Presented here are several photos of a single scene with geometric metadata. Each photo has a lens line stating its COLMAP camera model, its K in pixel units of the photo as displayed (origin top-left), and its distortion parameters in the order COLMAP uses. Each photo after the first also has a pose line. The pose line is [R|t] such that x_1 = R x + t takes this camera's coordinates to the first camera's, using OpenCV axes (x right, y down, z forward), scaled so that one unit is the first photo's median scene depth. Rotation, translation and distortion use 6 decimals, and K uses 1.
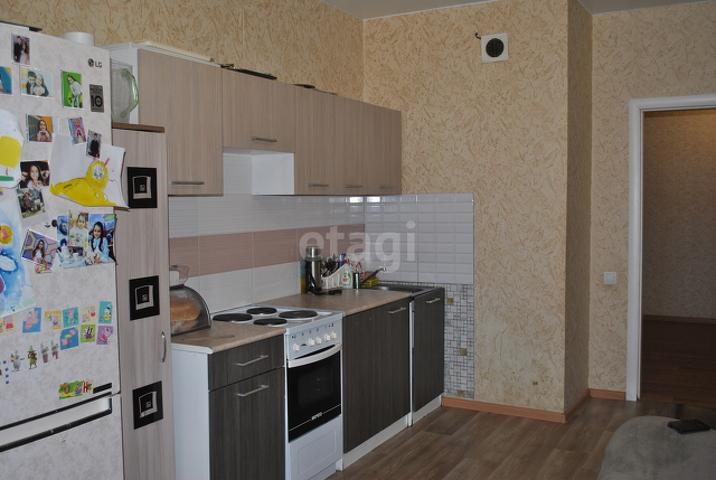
lens RADIAL K [[706.3, 0, 375.0], [0, 706.3, 186.6], [0, 0, 1]] dist [-0.069560, 0.000000]
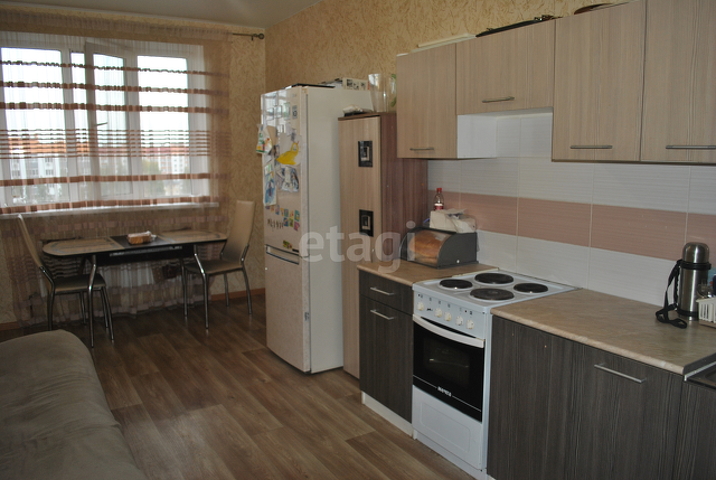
lens RADIAL K [[558.7, 0, 360.7], [0, 558.7, 234.3], [0, 0, 1]] dist [-0.075382, -0.003971]
pose [[-0.499288, 0.121887, -0.857820, 0.694858], [0.009740, 0.990783, 0.135110, 0.009032], [0.866381, 0.059104, -0.495873, 1.417800]]
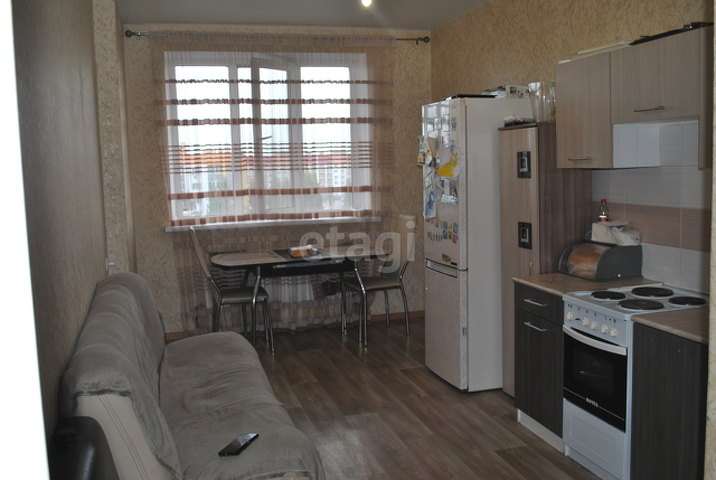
lens RADIAL K [[706.3, 0, 358.8], [0, 706.3, 242.5], [0, 0, 1]] dist [-0.069560, 0.000000]
pose [[-0.724546, 0.090936, -0.683201, 0.847696], [0.029526, 0.994443, 0.101050, 0.004891], [0.688594, 0.053043, -0.723205, 1.584591]]
